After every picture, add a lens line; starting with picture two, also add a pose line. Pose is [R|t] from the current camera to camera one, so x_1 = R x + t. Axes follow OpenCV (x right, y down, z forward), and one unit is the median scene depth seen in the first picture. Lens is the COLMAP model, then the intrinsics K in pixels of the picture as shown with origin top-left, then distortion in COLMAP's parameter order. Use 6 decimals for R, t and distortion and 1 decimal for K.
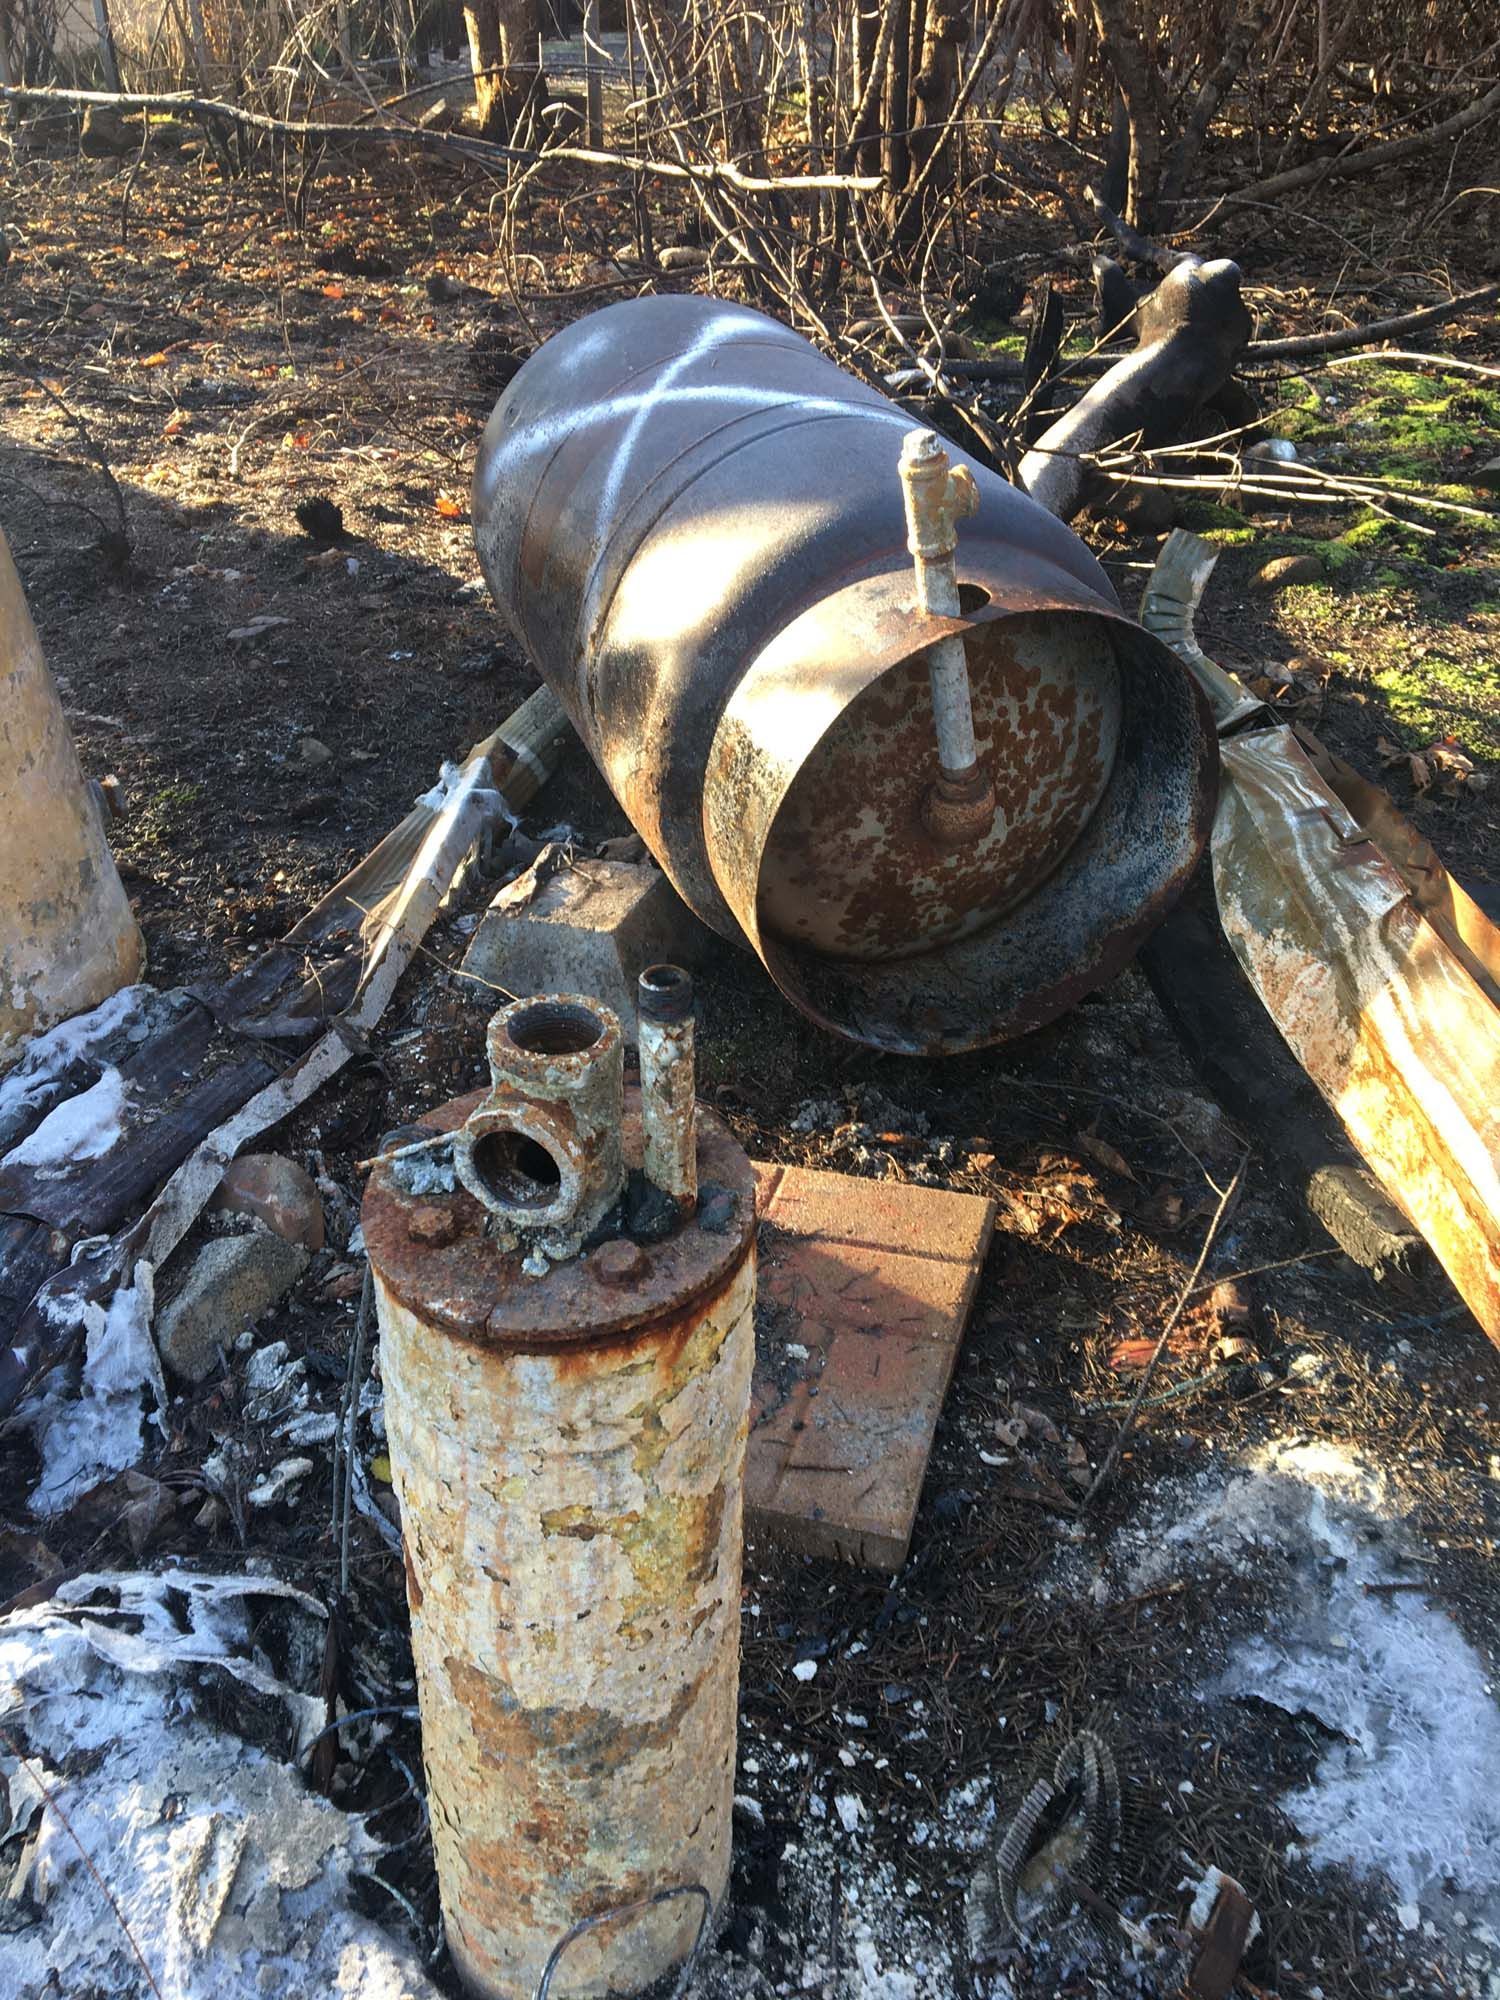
lens RADIAL K [[1713.9, 0, 753.3], [0, 1713.9, 1005.2], [0, 0, 1]] dist [0.052366, -0.072634]
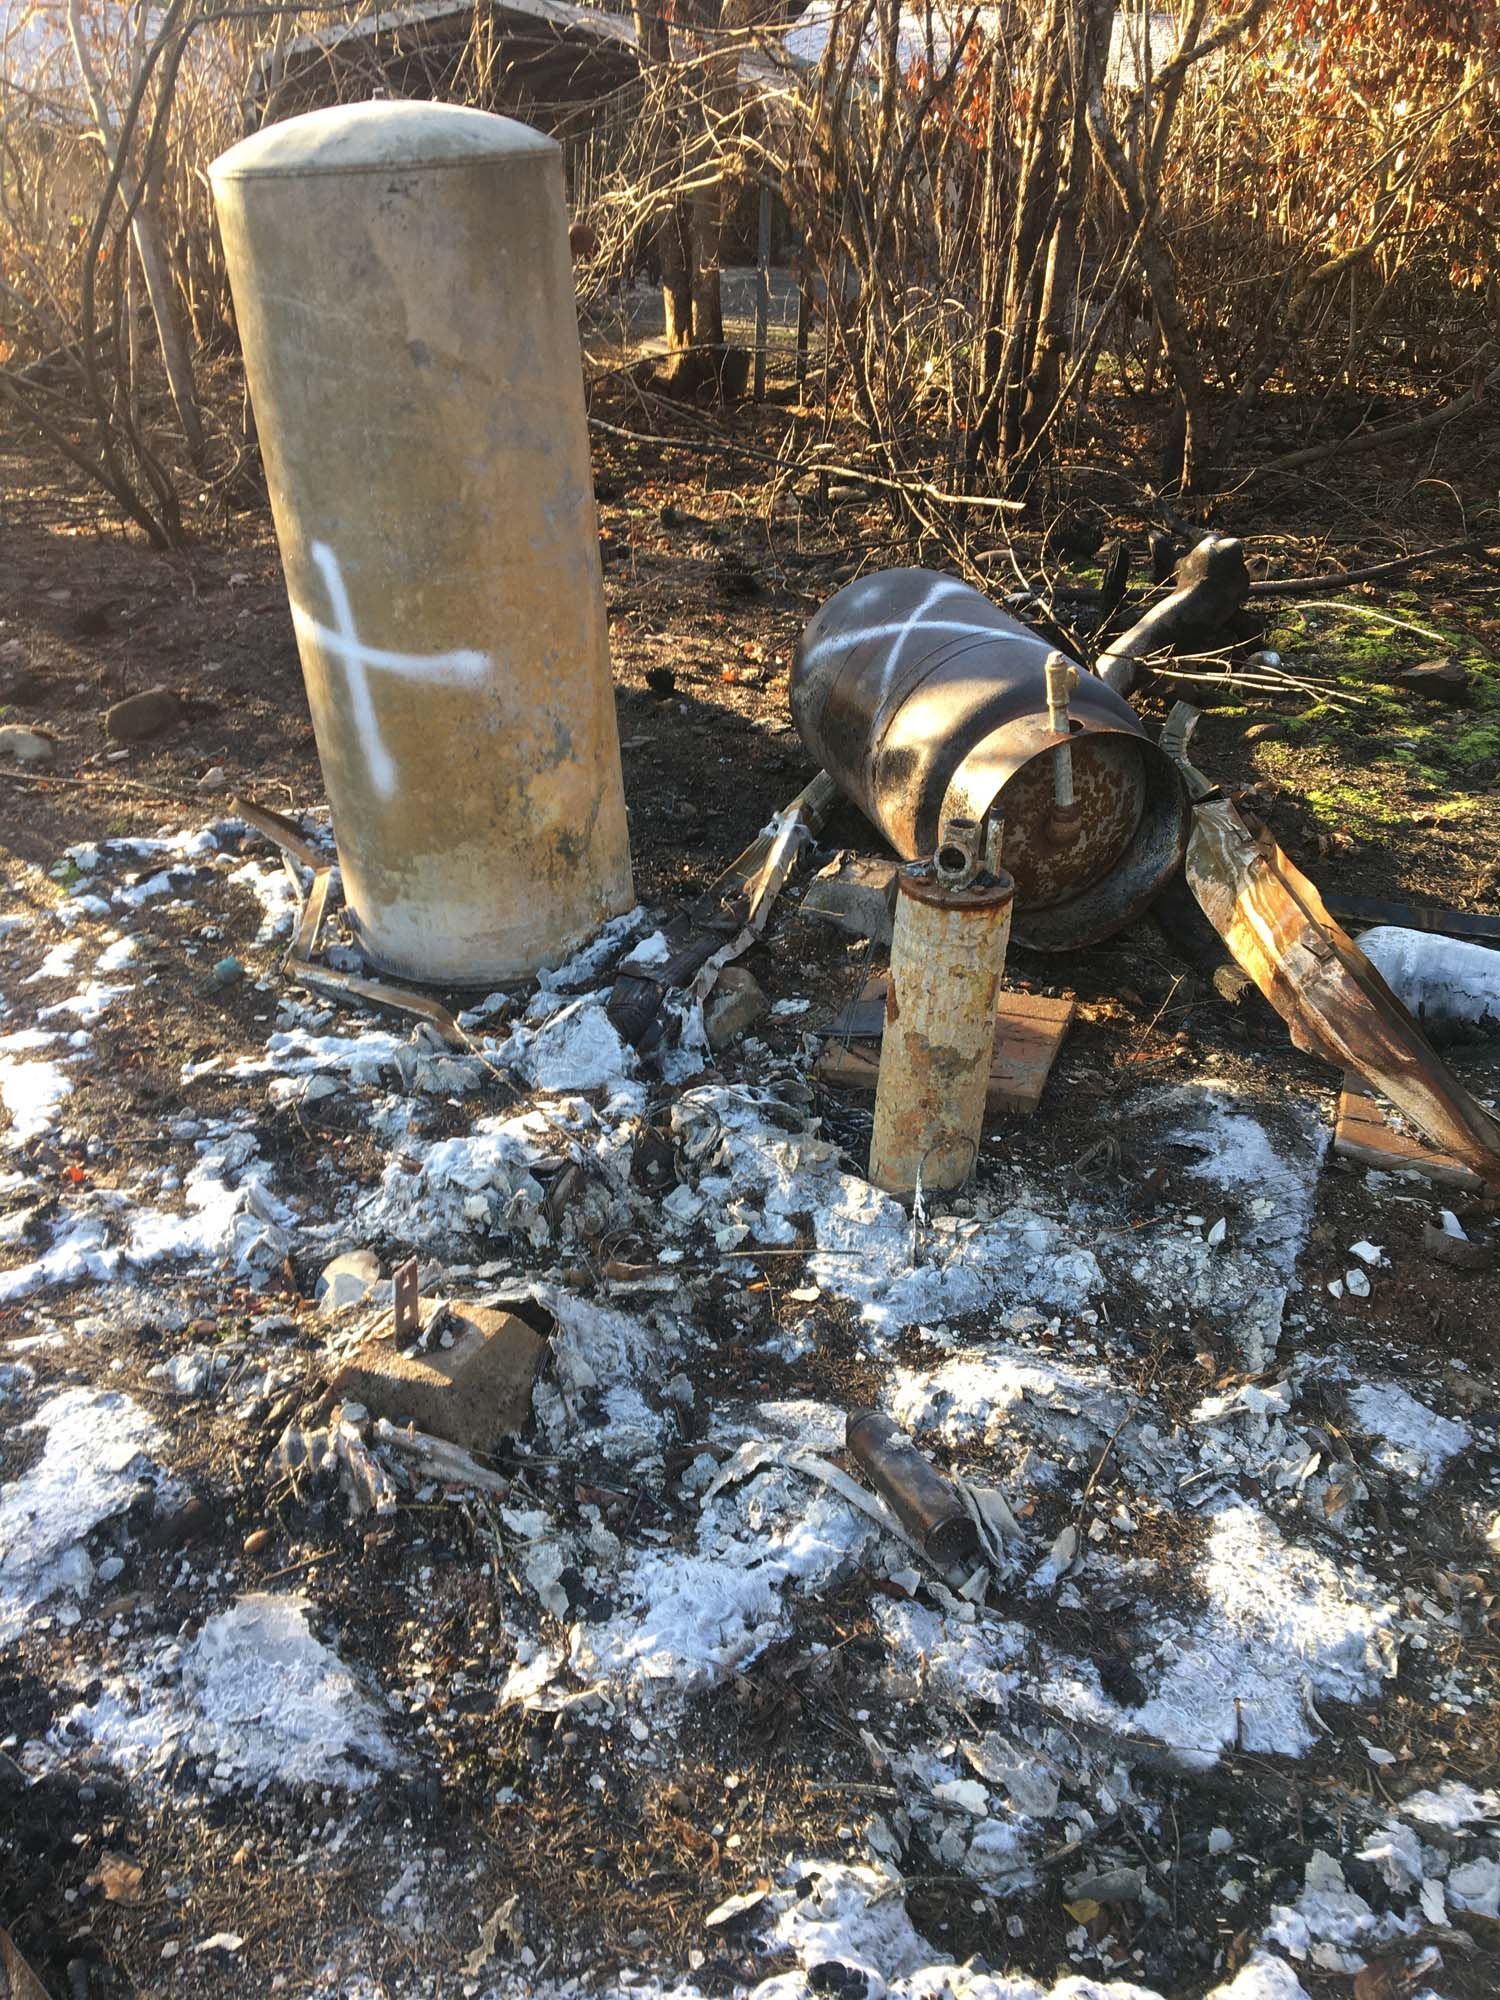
lens RADIAL K [[1603.4, 0, 751.4], [0, 1603.4, 1000.1], [0, 0, 1]] dist [0.044639, -0.006456]
pose [[0.997707, 0.046681, -0.048997, -0.130229], [-0.050688, 0.995176, -0.084002, 0.236616], [0.044839, 0.086293, 0.995260, -0.800444]]
